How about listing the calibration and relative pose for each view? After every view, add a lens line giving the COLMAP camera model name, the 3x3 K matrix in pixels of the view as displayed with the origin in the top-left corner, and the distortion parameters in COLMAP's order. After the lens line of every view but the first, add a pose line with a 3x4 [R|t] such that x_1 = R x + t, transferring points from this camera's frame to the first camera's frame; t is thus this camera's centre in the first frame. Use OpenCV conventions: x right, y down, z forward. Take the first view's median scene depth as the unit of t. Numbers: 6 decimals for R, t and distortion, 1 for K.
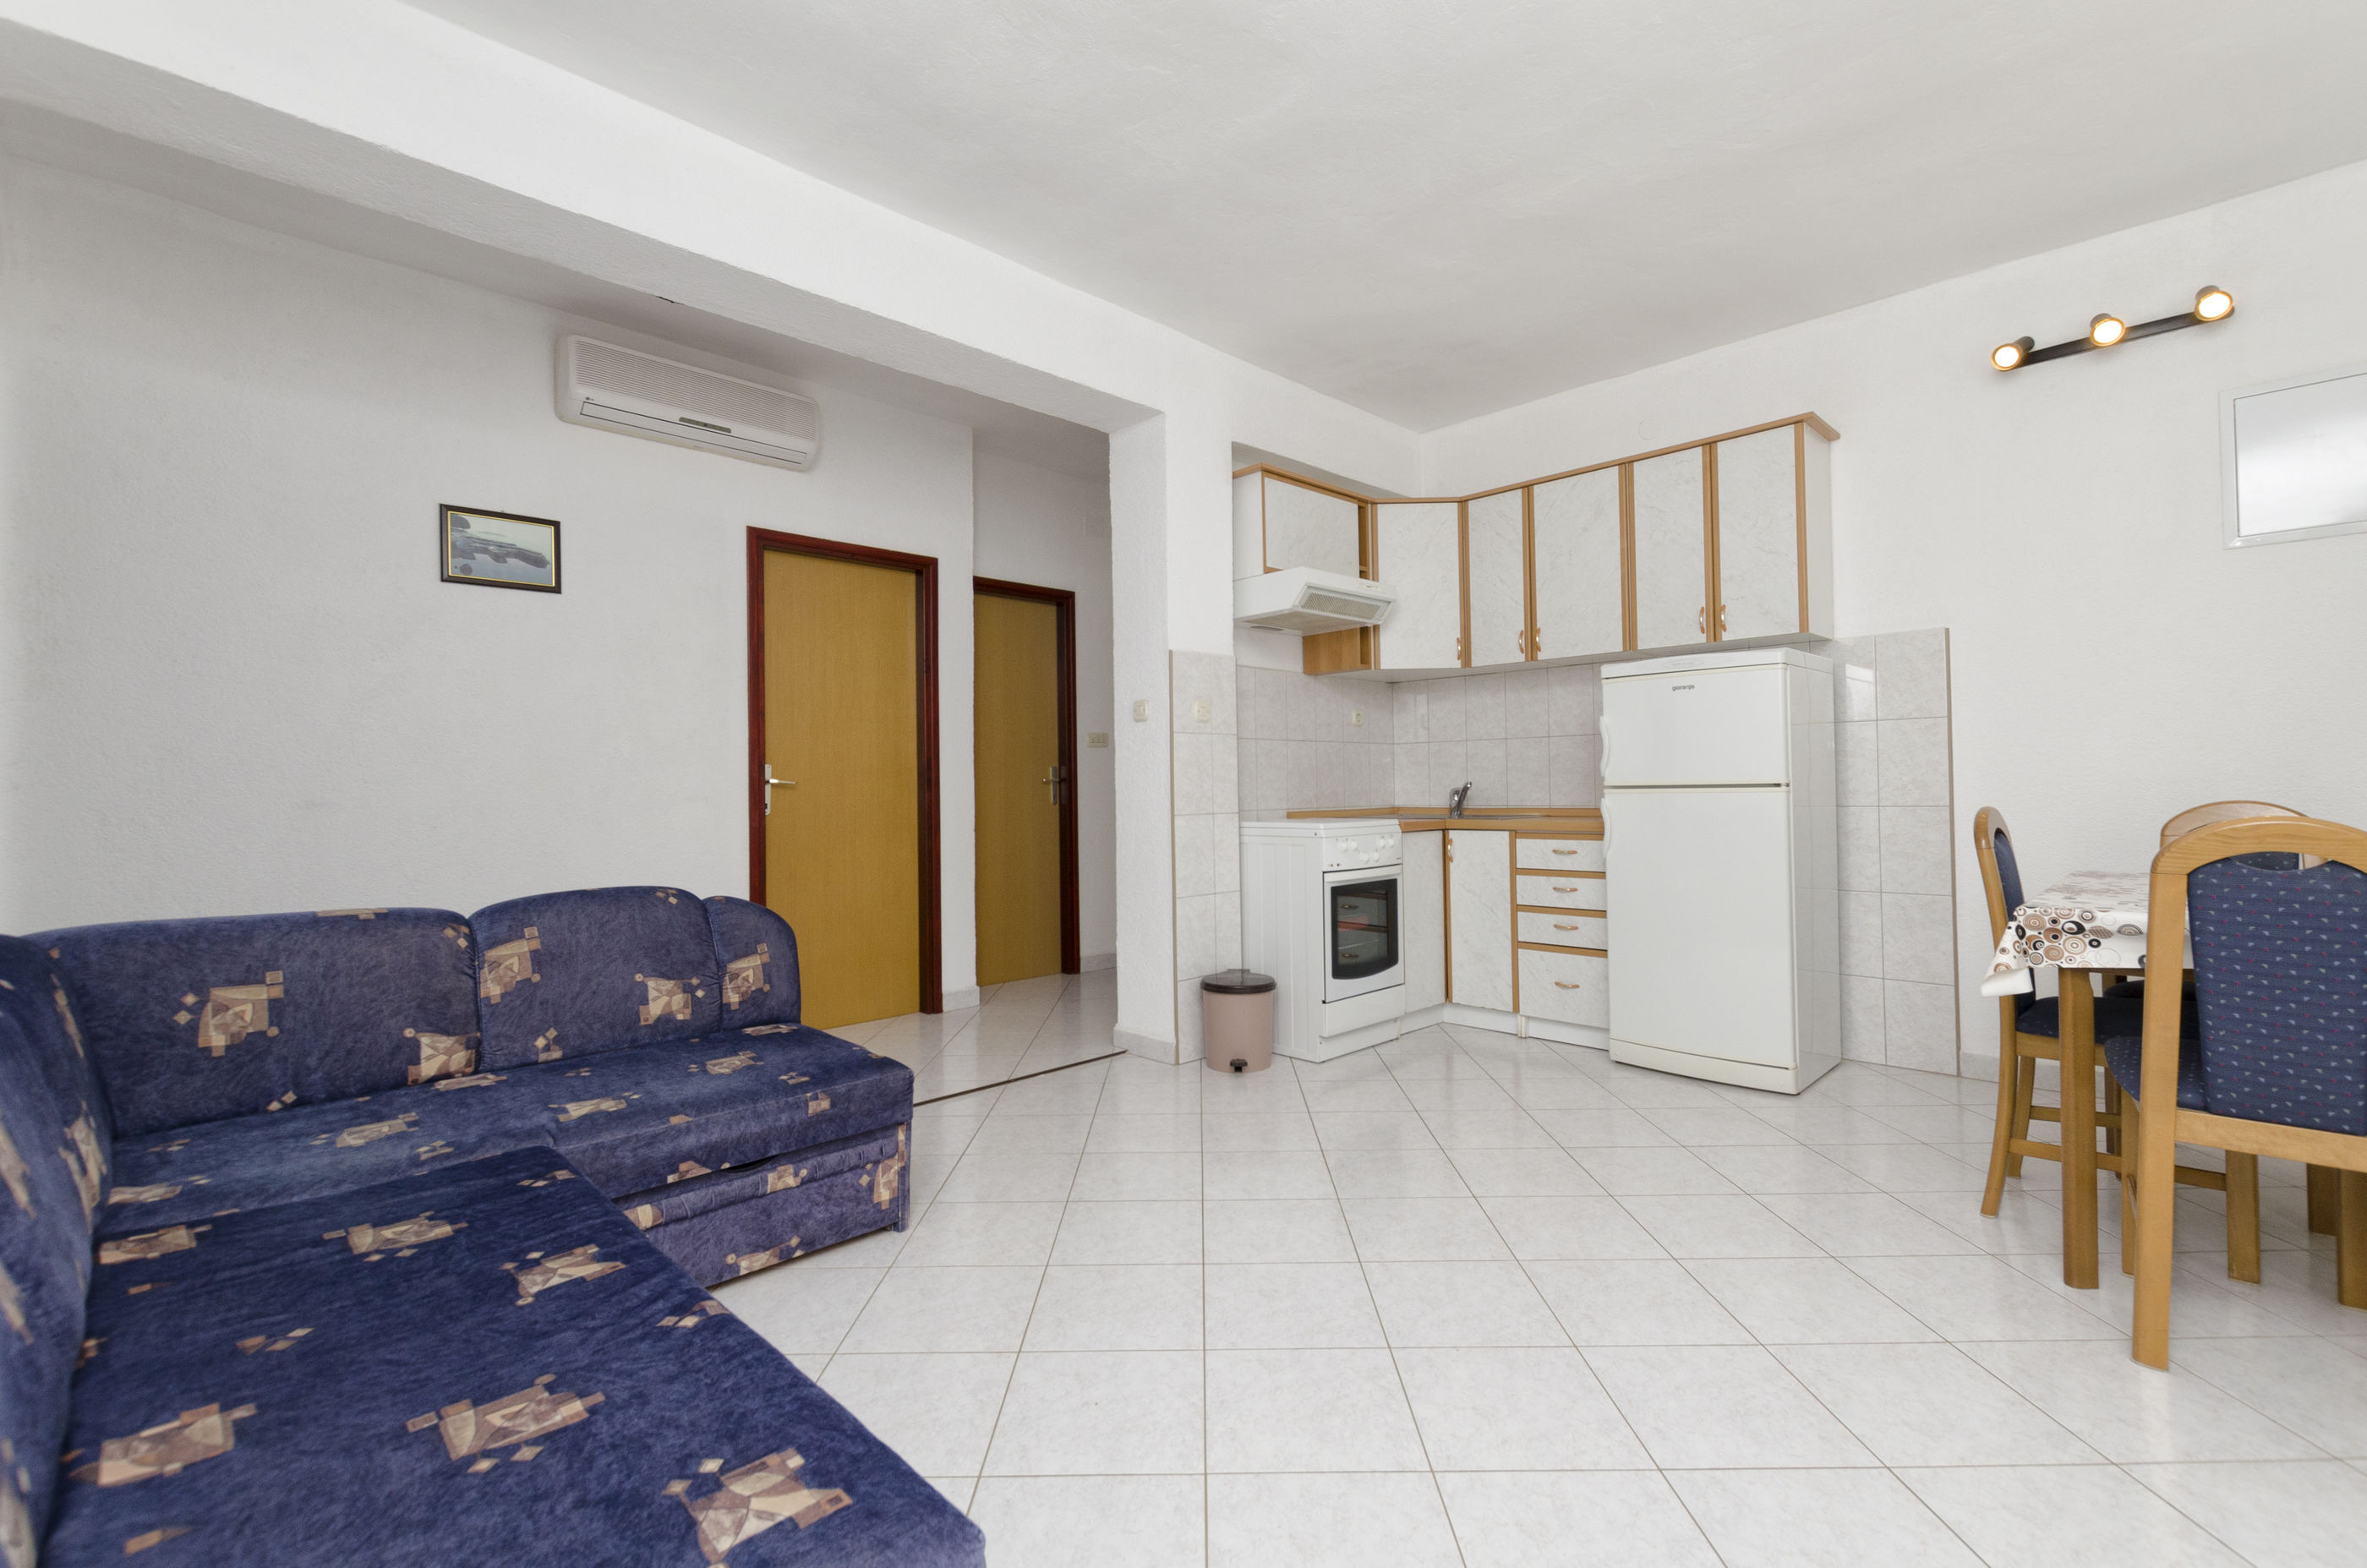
lens RADIAL K [[1013.1, 0, 1189.3], [0, 1013.1, 782.1], [0, 0, 1]] dist [0.003811, -0.005452]
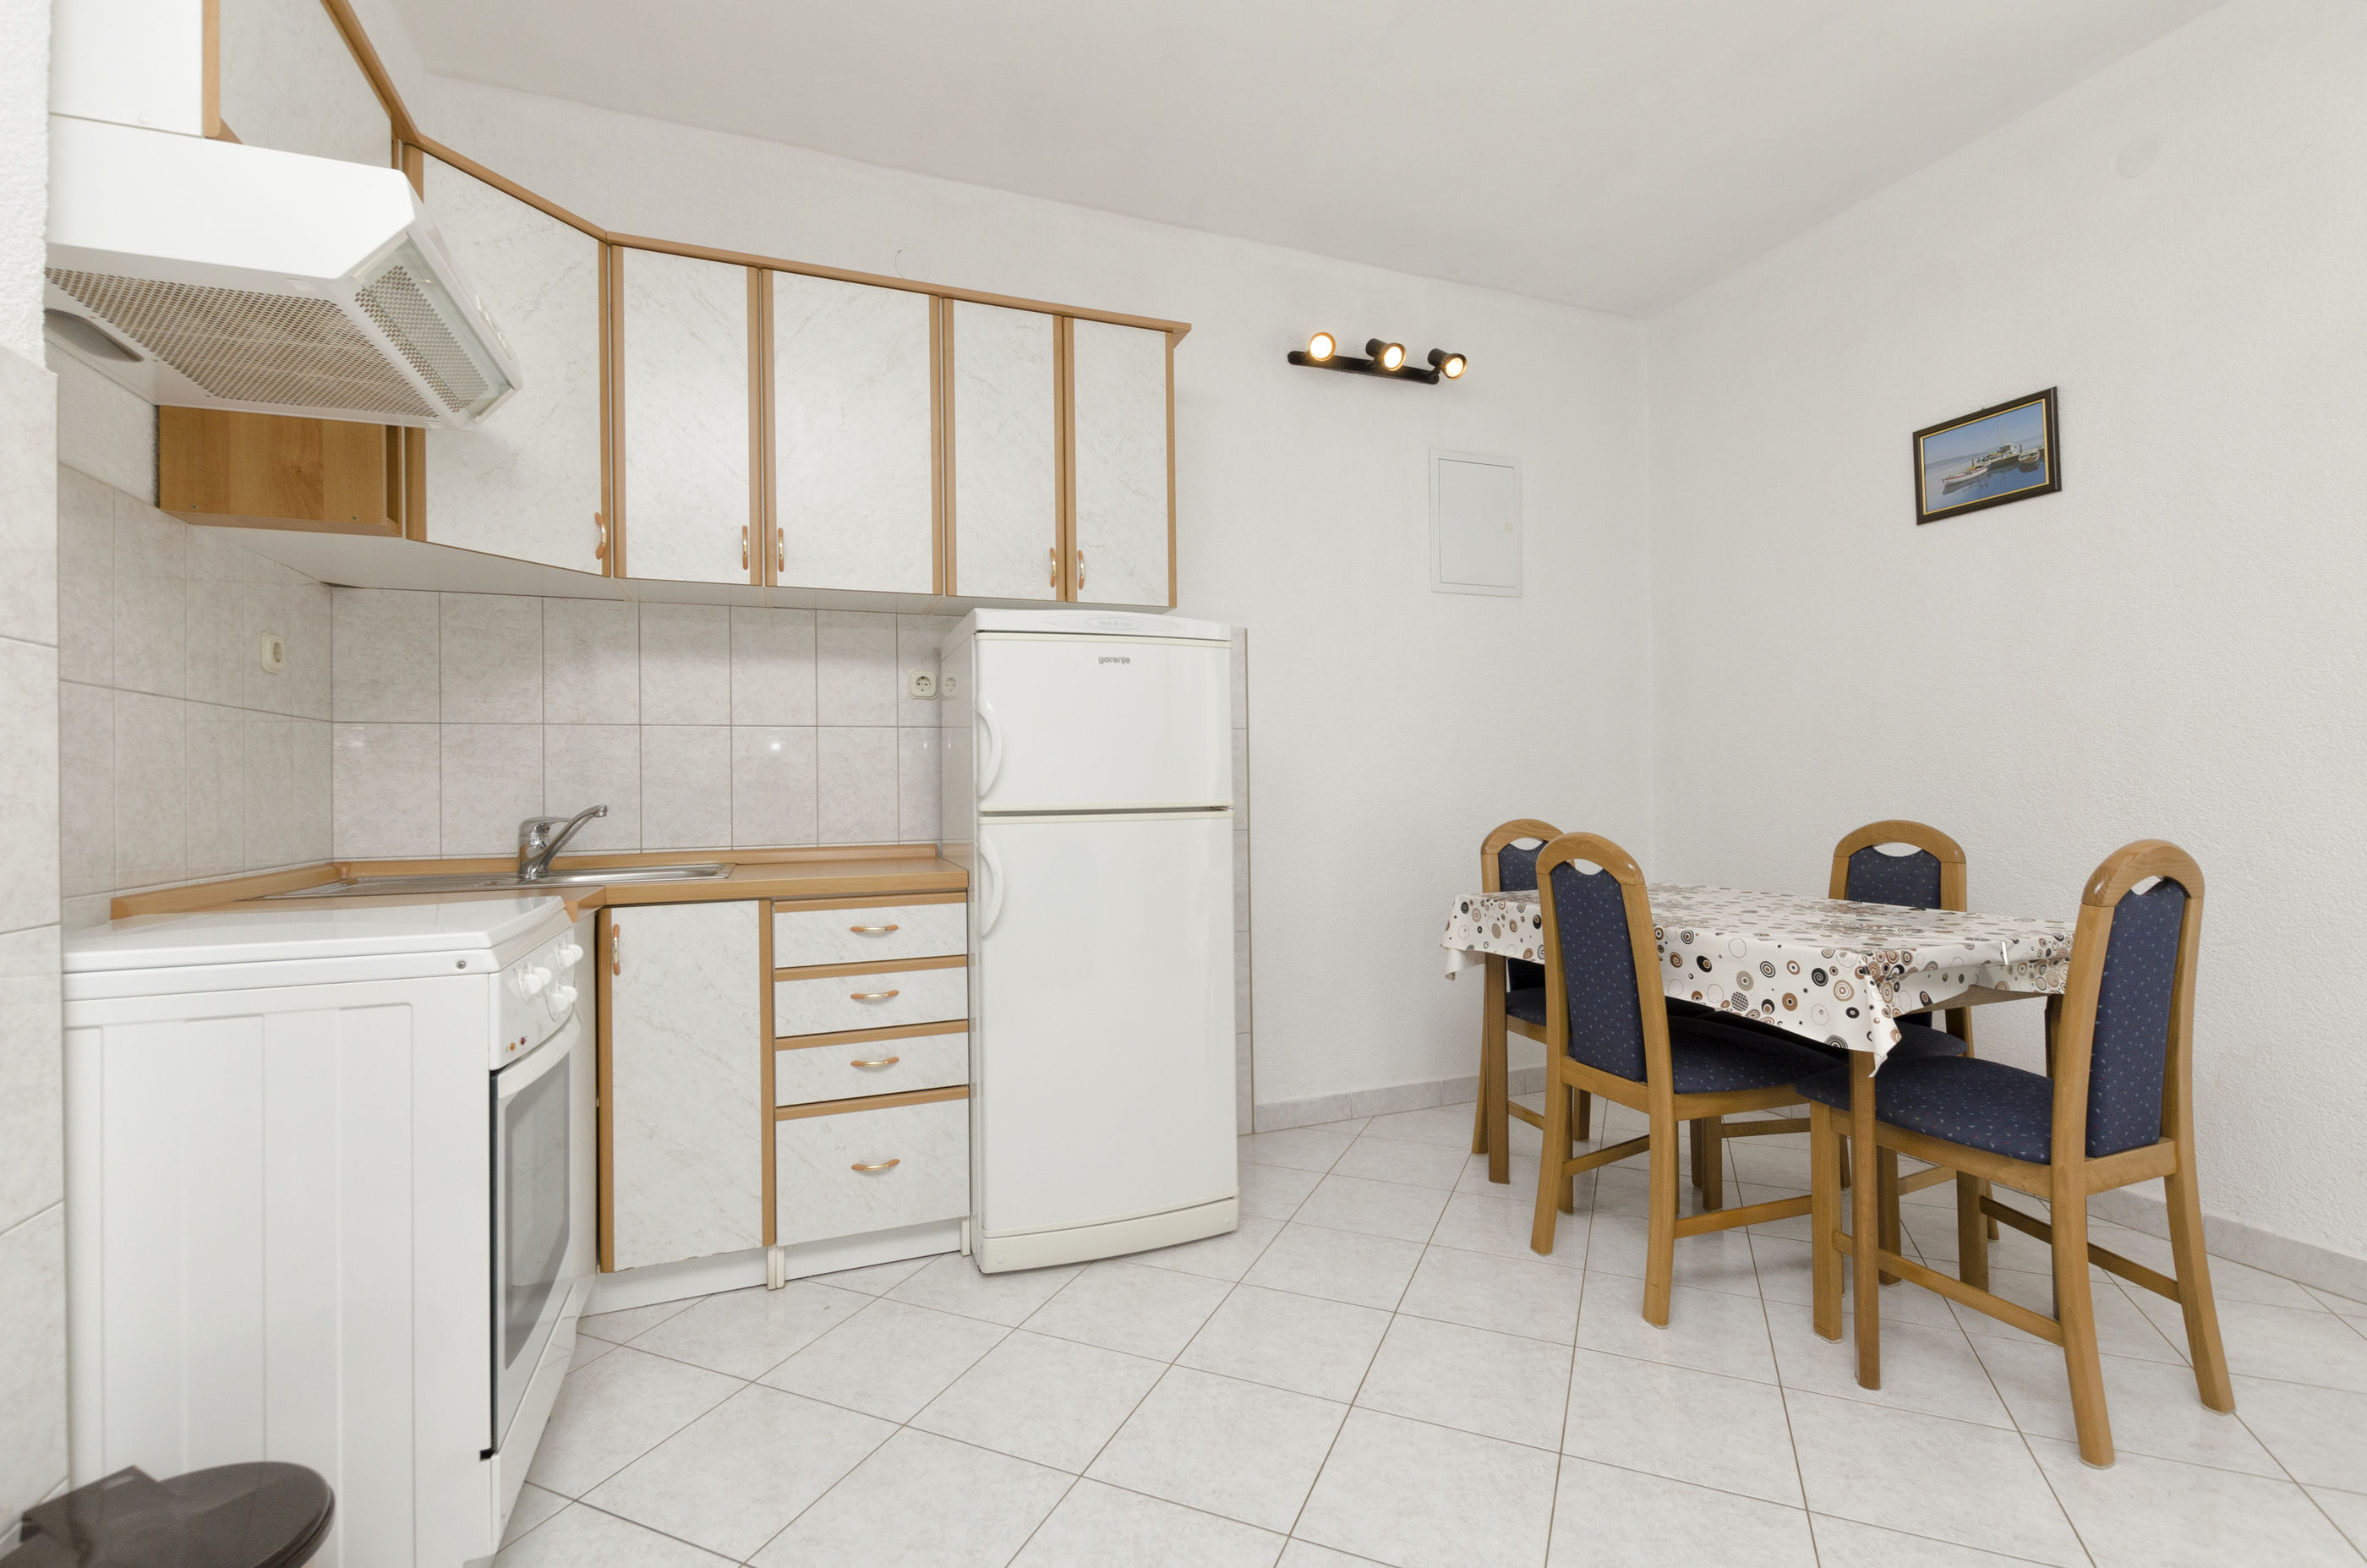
lens RADIAL K [[1052.3, 0, 1192.3], [0, 1052.3, 770.4], [0, 0, 1]] dist [0.005956, -0.000234]
pose [[0.394310, 0.022444, 0.918704, -0.108690], [0.002363, 0.999674, -0.025436, -0.004304], [-0.918975, 0.012201, 0.394128, 0.646550]]
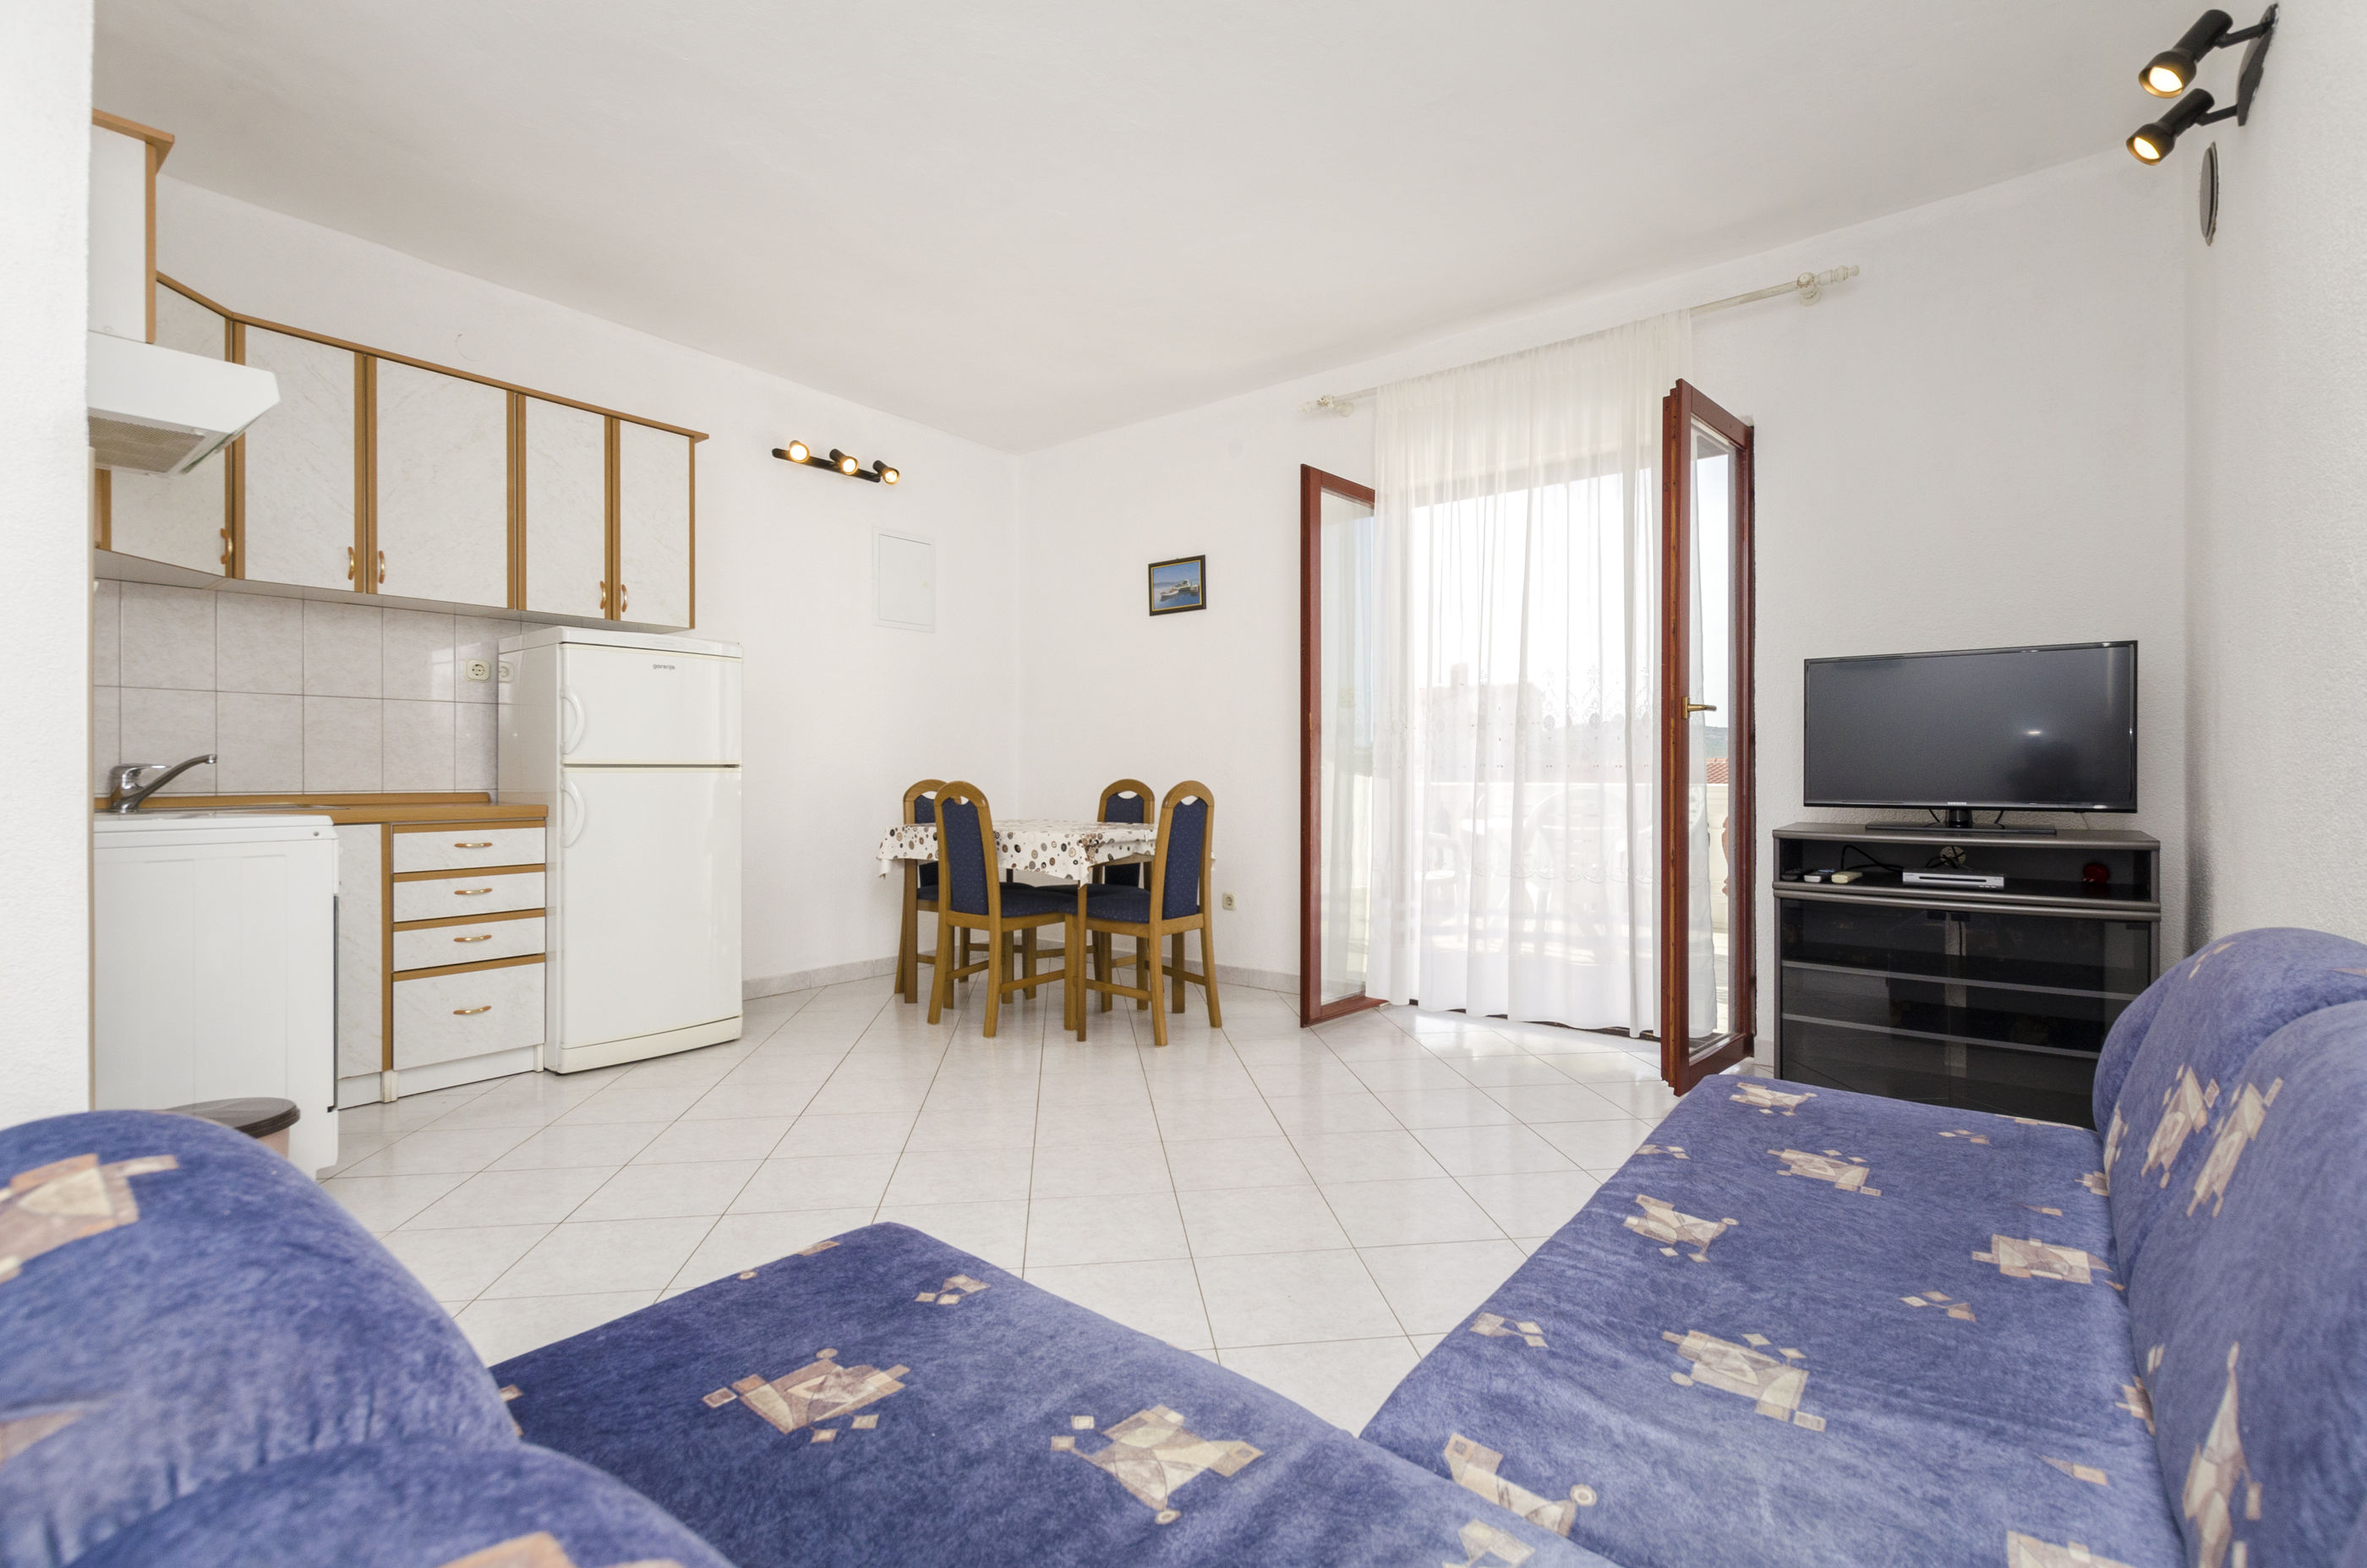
lens RADIAL K [[1052.3, 0, 1192.3], [0, 1052.3, 770.4], [0, 0, 1]] dist [0.005956, -0.000234]
pose [[-0.122610, 0.014602, 0.992347, -0.570449], [-0.004915, 0.999871, -0.015321, 0.020955], [-0.992443, -0.006756, -0.122523, 0.573740]]
